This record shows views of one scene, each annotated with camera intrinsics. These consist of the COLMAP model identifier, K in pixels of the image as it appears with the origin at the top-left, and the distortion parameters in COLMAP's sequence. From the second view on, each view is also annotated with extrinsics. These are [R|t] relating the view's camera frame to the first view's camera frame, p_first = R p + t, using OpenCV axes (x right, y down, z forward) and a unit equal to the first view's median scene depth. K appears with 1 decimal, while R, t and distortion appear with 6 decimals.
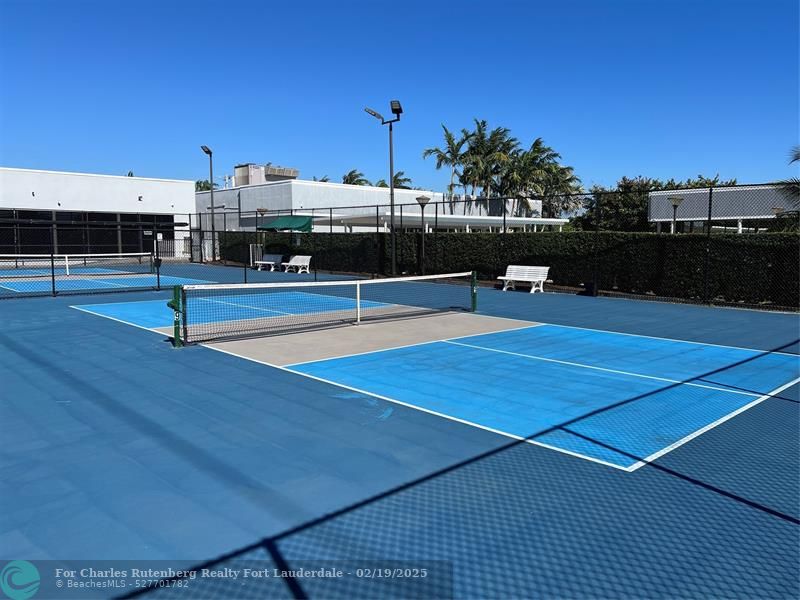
lens RADIAL K [[594.4, 0, 400.0], [0, 594.4, 300.0], [0, 0, 1]] dist [0.095819, -0.187385]
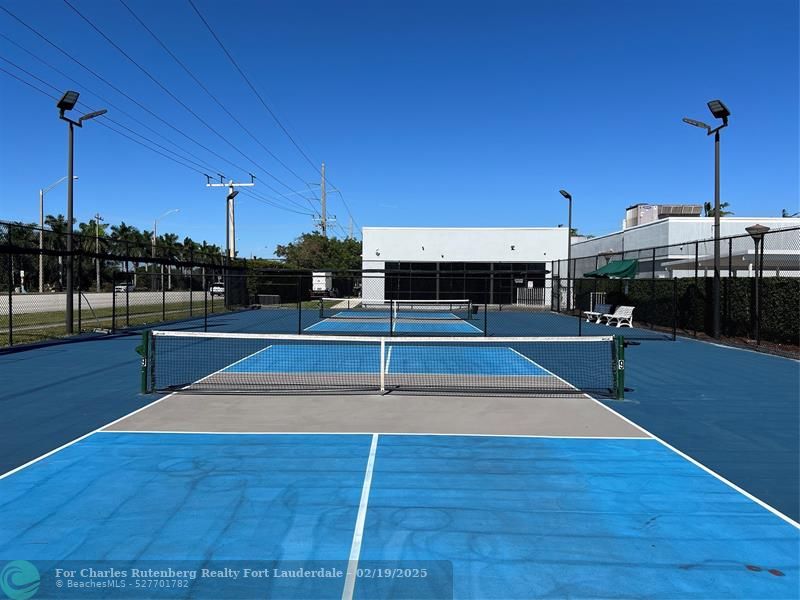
lens RADIAL K [[594.4, 0, 400.0], [0, 594.4, 300.0], [0, 0, 1]] dist [0.095819, -0.187385]
pose [[0.716695, 0.017629, -0.697164, 0.162784], [-0.073772, 0.995988, -0.050653, -0.014624], [0.693474, 0.087734, 0.715120, 0.153677]]
